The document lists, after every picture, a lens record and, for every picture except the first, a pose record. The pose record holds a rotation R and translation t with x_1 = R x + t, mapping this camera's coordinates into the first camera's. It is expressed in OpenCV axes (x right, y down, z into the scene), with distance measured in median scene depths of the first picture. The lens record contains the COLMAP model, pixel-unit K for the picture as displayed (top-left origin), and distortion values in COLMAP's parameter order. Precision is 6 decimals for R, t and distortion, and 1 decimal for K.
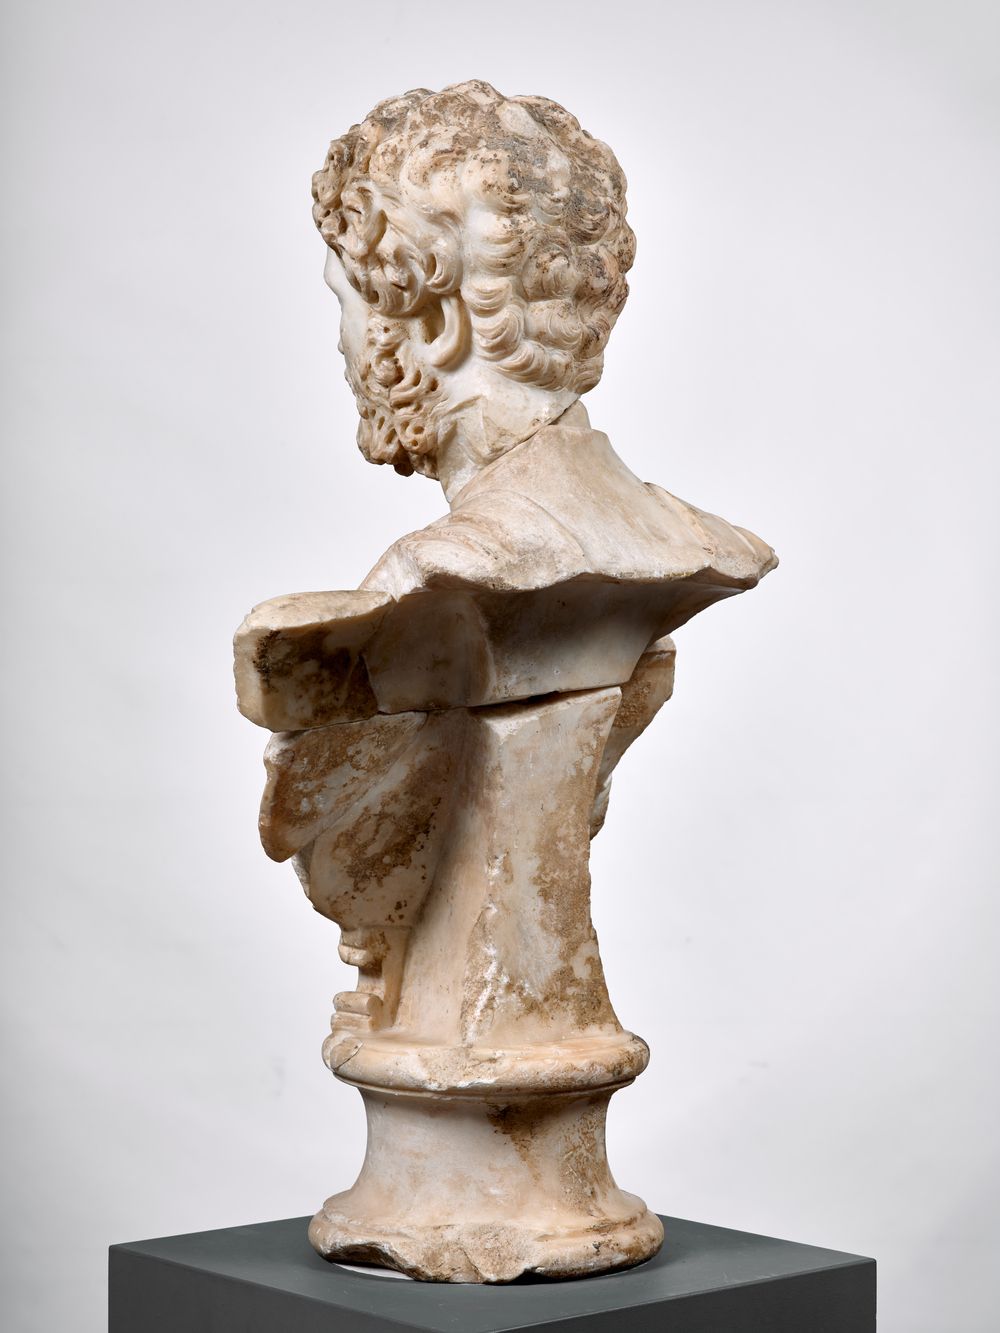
lens RADIAL K [[2540.8, 0, 500.0], [0, 2540.8, 666.5], [0, 0, 1]] dist [-0.046076, 0.031187]
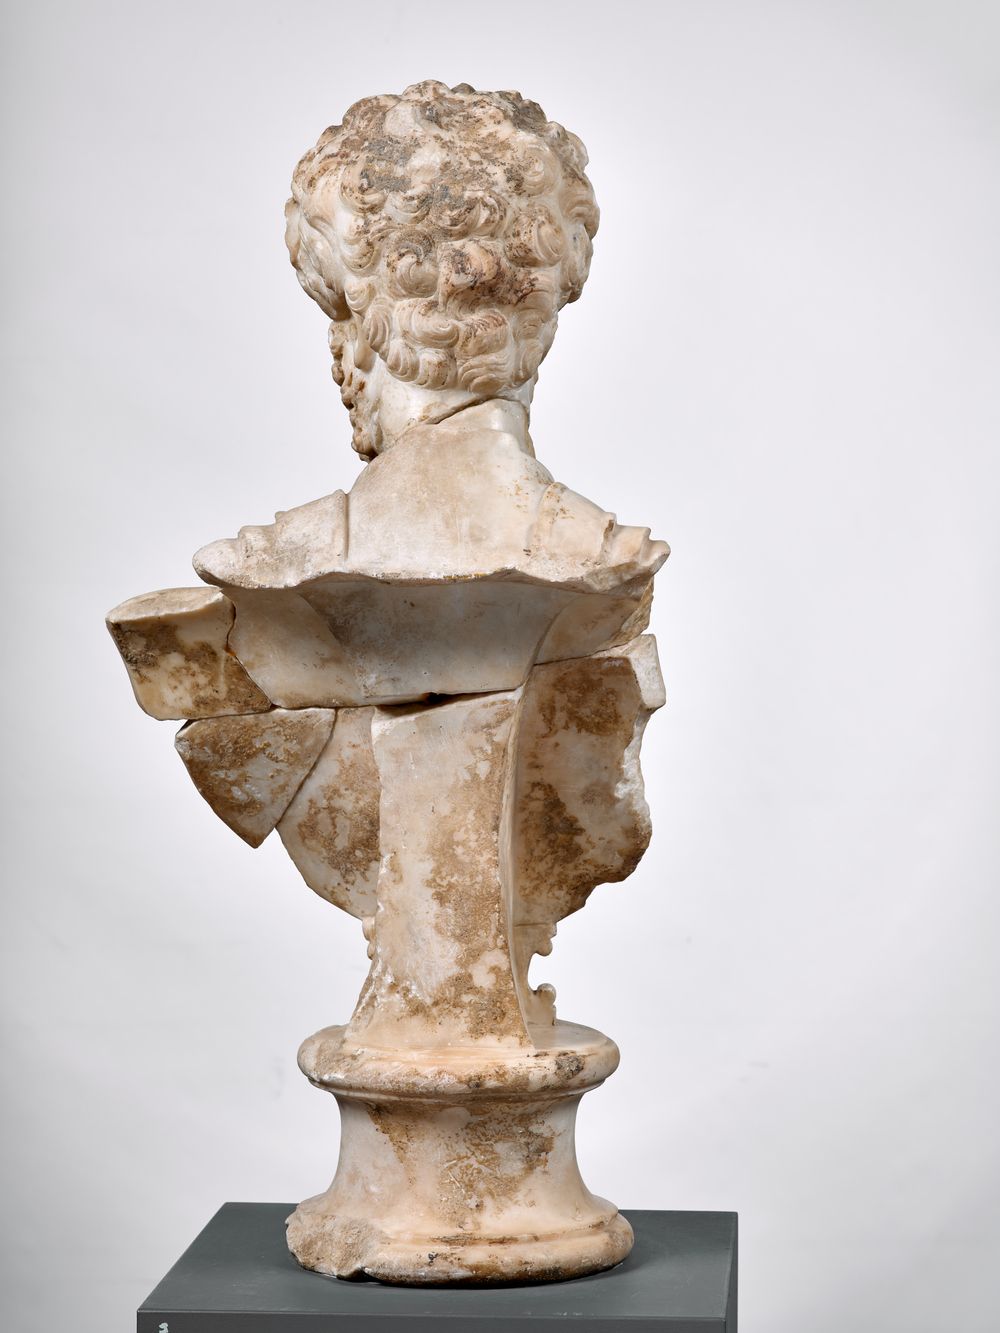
lens RADIAL K [[2540.8, 0, 500.0], [0, 2540.8, 666.5], [0, 0, 1]] dist [-0.046076, 0.031187]
pose [[0.868749, 0.033767, -0.494100, 0.530411], [-0.034904, 0.999367, 0.006926, -0.008314], [0.494021, 0.011229, 0.869378, 0.150683]]
